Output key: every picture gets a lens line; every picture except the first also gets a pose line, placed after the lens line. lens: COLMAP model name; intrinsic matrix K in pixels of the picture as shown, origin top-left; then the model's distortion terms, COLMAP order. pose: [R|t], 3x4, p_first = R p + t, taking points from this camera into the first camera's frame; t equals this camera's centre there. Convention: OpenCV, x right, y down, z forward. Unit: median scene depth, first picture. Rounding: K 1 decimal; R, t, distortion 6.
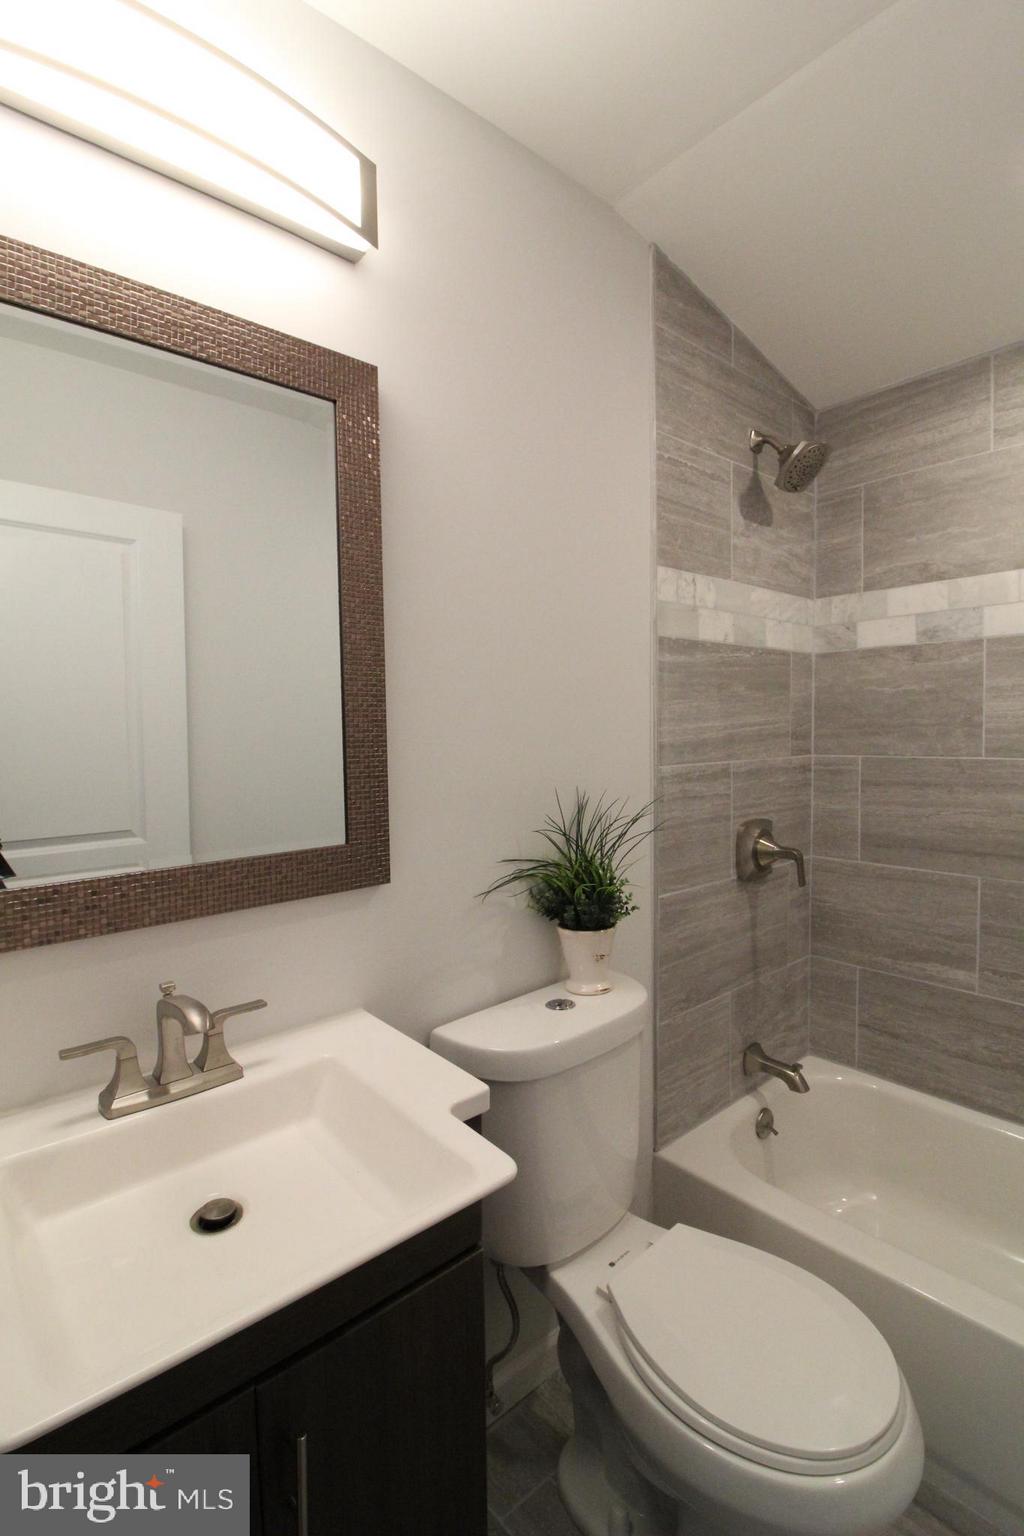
lens RADIAL K [[721.4, 0, 515.4], [0, 721.4, 761.7], [0, 0, 1]] dist [-0.002014, -0.010489]
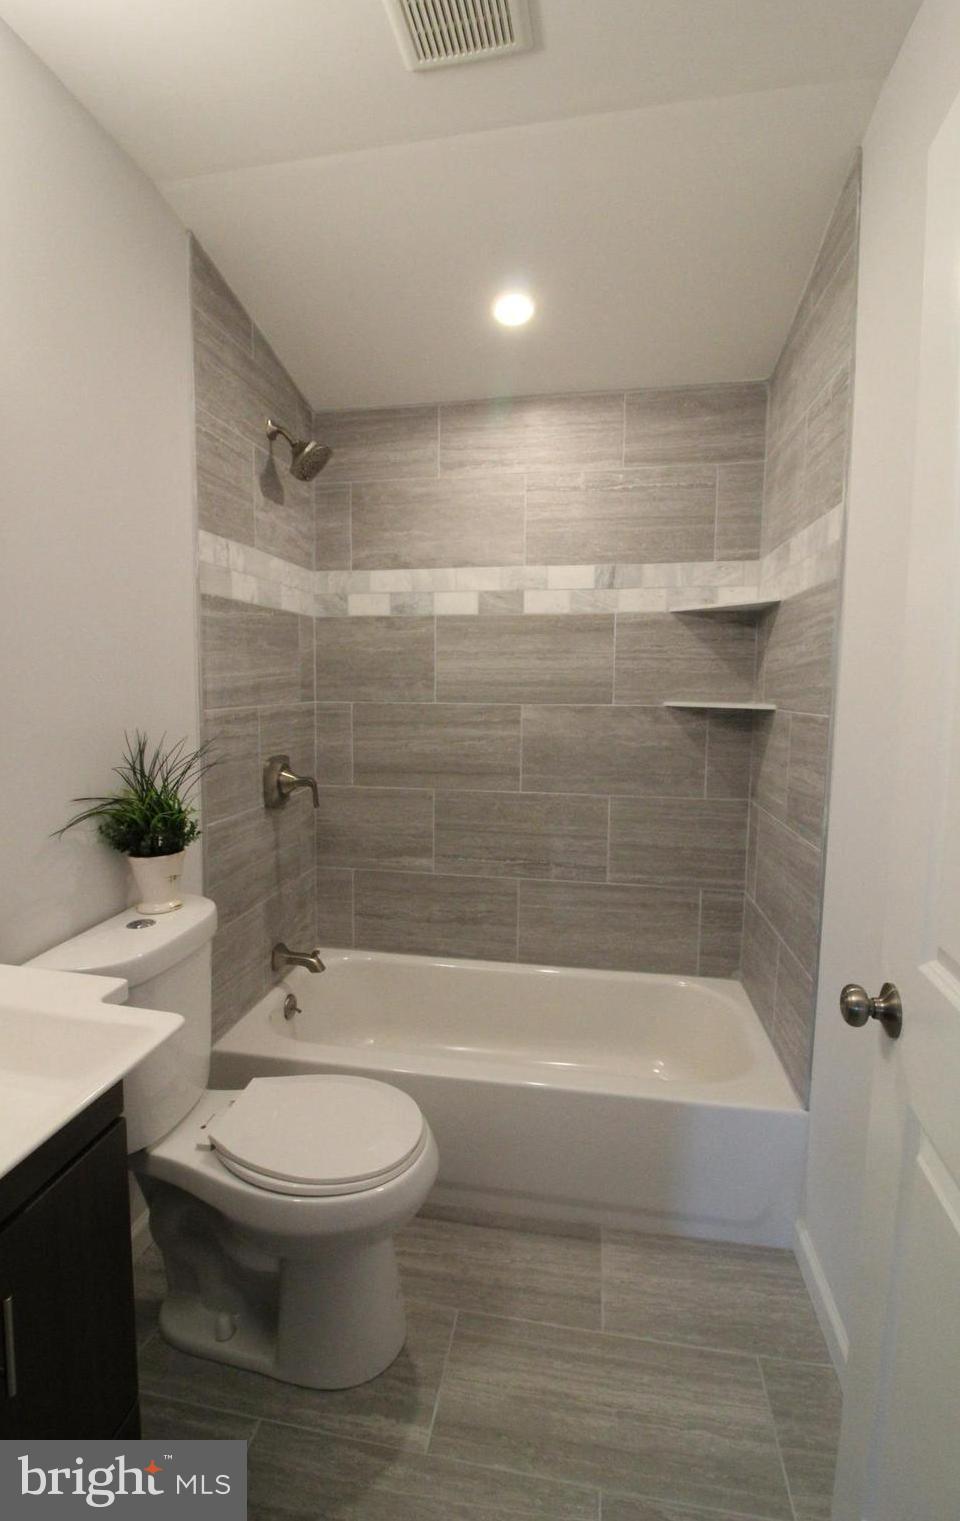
lens RADIAL K [[722.7, 0, 473.2], [0, 722.7, 753.5], [0, 0, 1]] dist [-0.002669, -0.000707]
pose [[0.779843, -0.044990, 0.624357, -0.168466], [0.011542, 0.998278, 0.057517, 0.013165], [-0.625869, -0.037648, 0.779019, -0.133701]]
